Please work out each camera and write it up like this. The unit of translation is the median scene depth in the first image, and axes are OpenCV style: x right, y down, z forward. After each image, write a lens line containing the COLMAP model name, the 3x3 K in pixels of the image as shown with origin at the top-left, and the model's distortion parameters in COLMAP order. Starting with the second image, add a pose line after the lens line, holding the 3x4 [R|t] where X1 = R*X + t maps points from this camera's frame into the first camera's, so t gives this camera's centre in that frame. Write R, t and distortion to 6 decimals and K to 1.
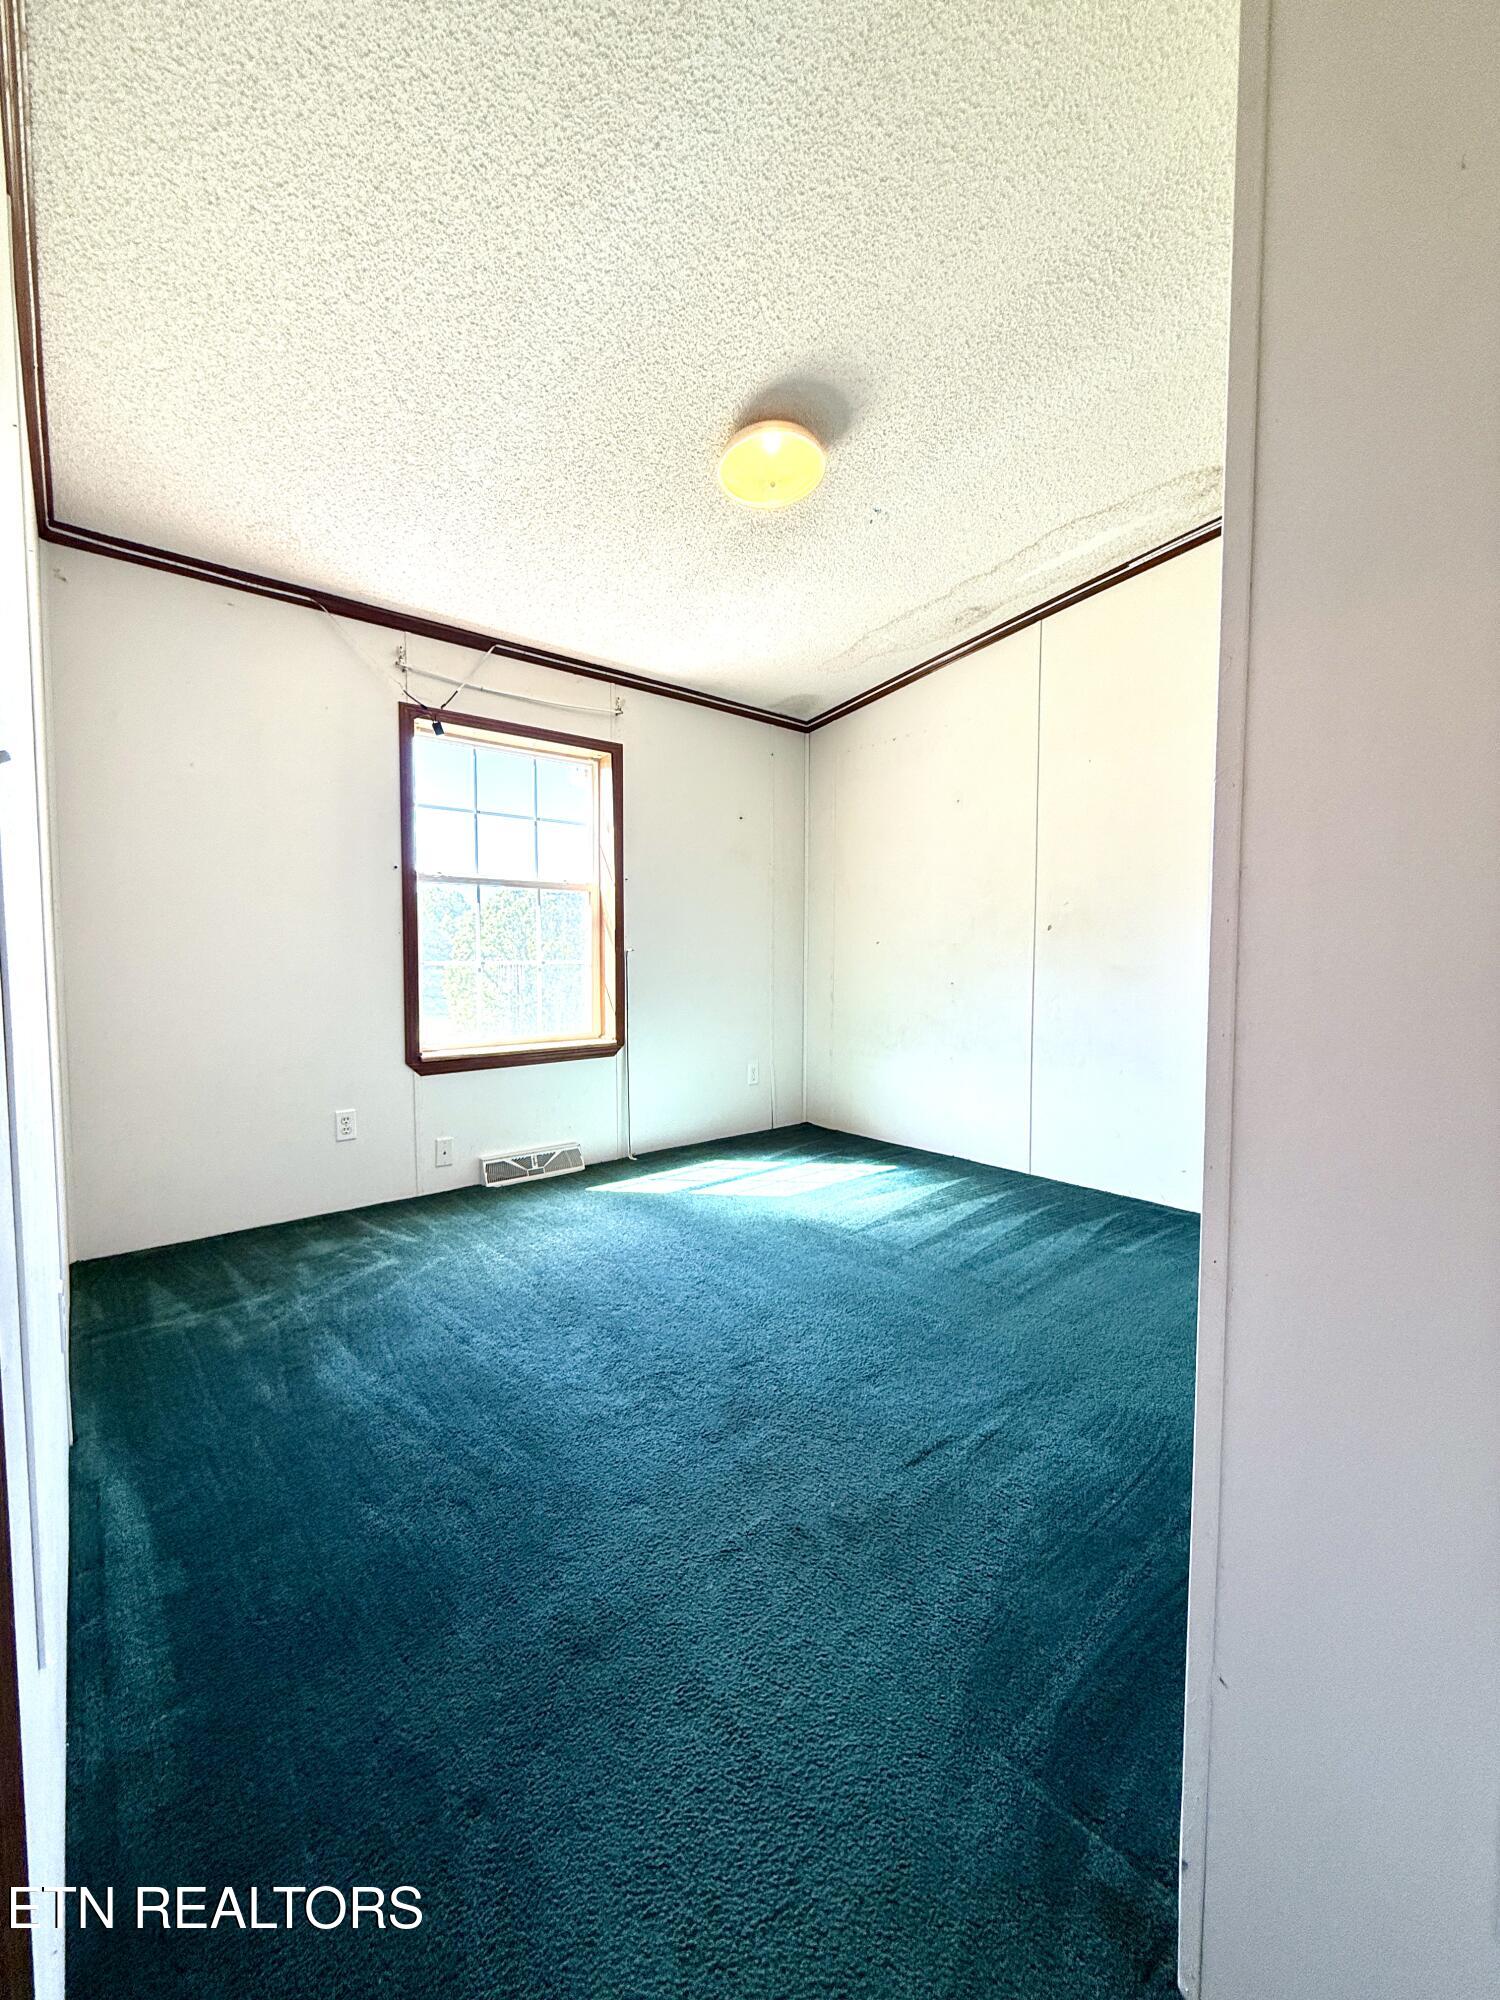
lens RADIAL K [[802.4, 0, 753.5], [0, 802.4, 1001.6], [0, 0, 1]] dist [-0.000375, 0.000133]
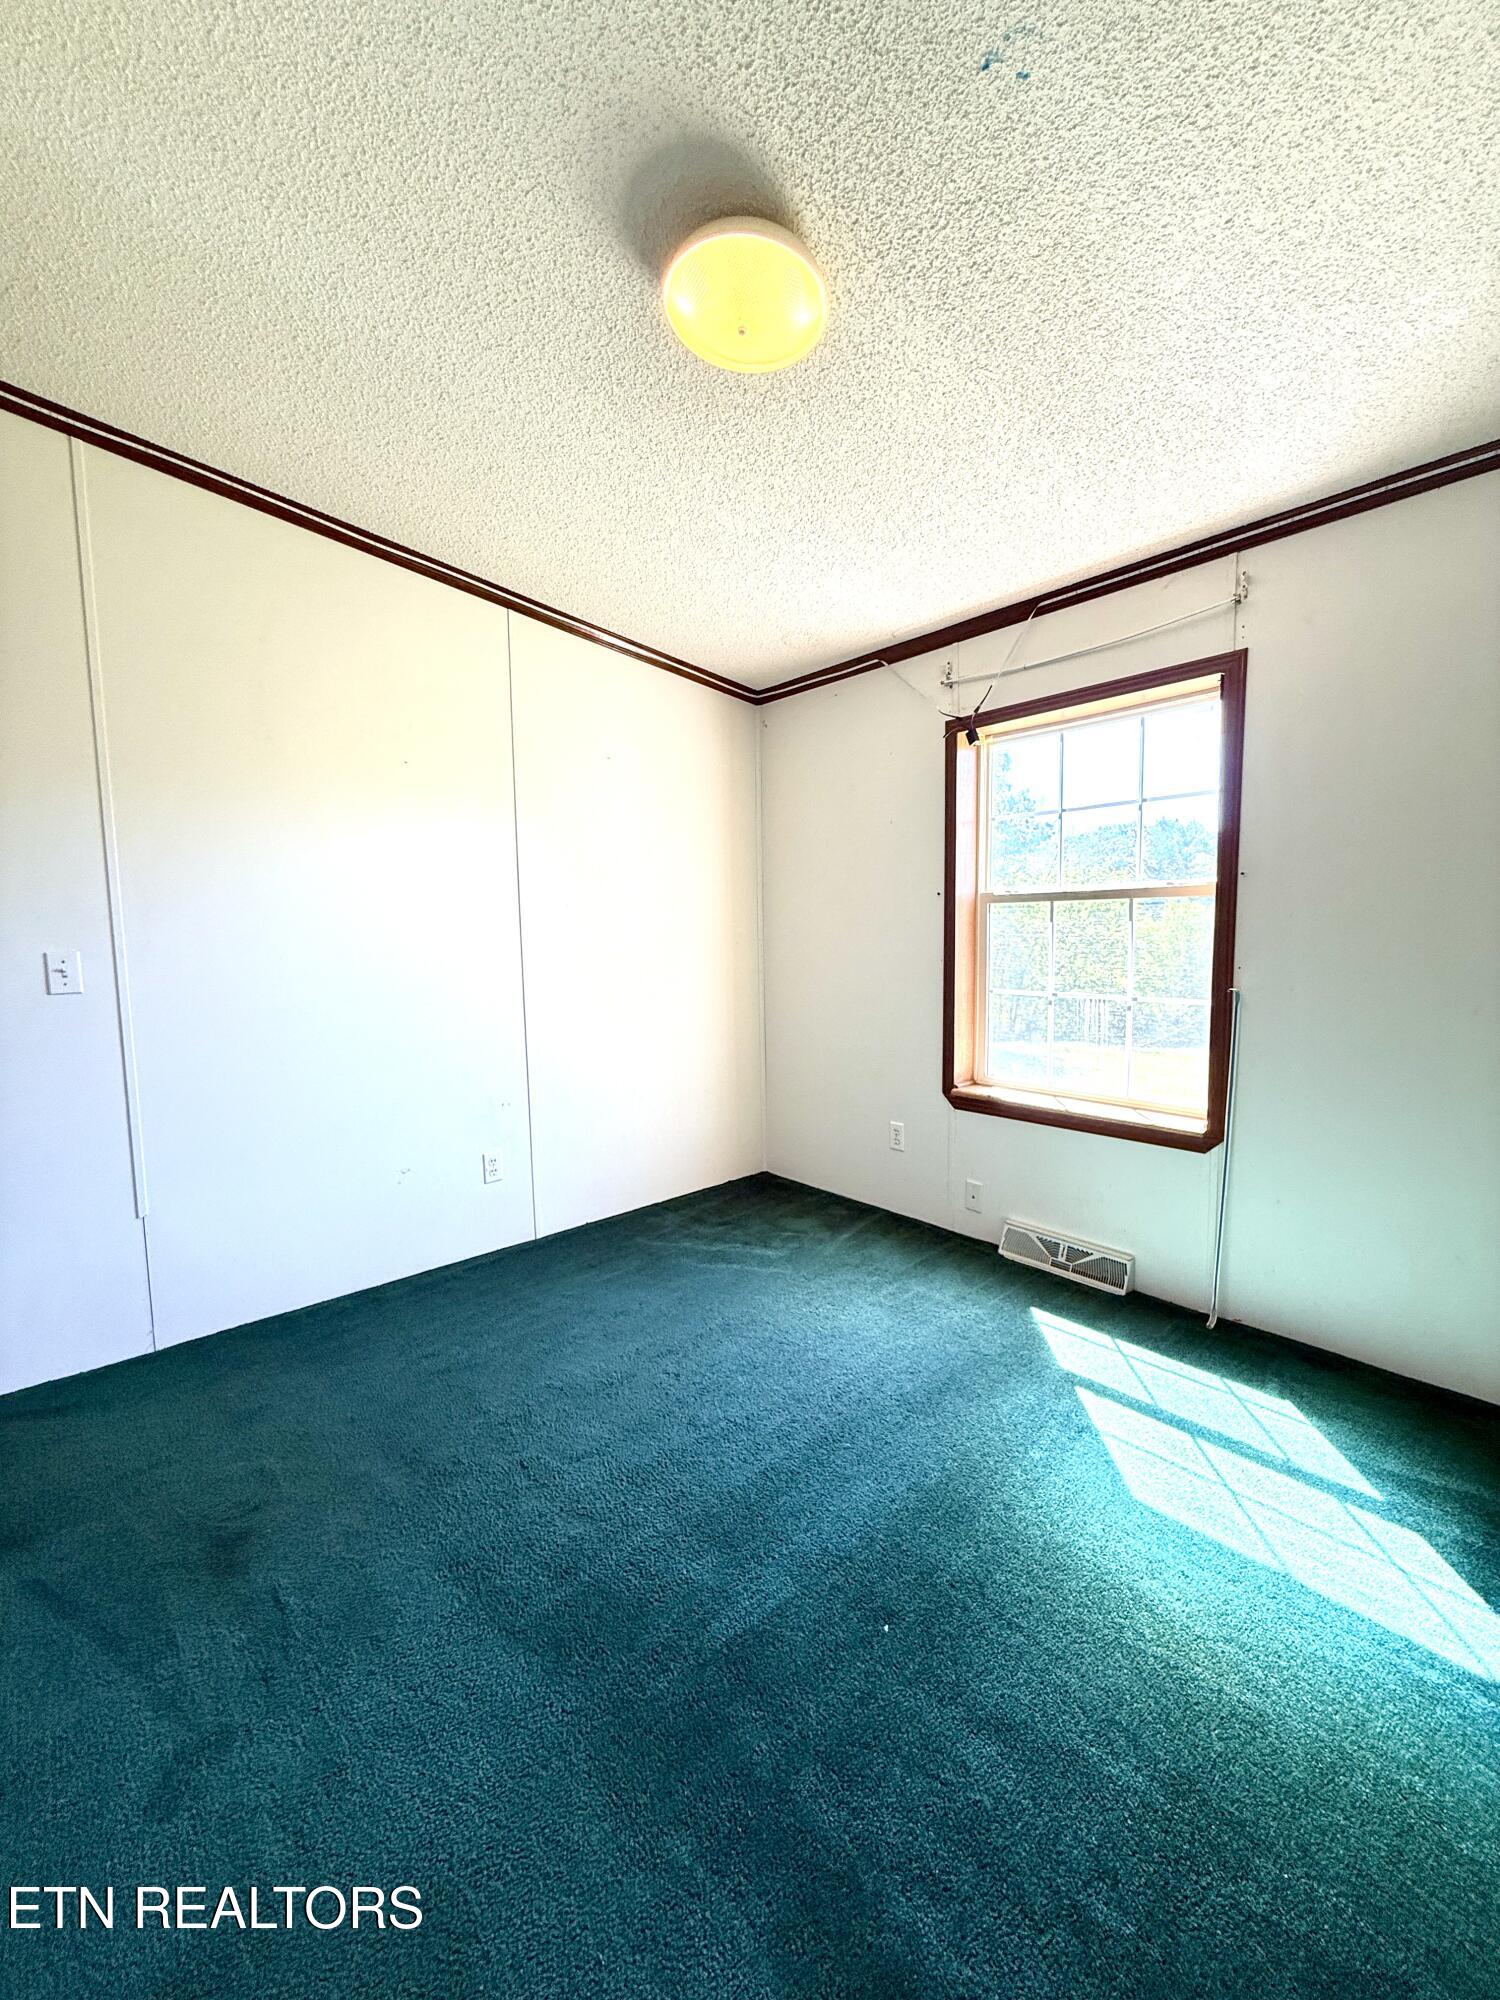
lens RADIAL K [[802.4, 0, 753.5], [0, 802.4, 1001.6], [0, 0, 1]] dist [-0.000375, 0.000133]
pose [[0.006708, 0.092093, -0.995728, 0.541173], [-0.040471, 0.994959, 0.091749, -0.116499], [0.999158, 0.039683, 0.010401, 0.760252]]
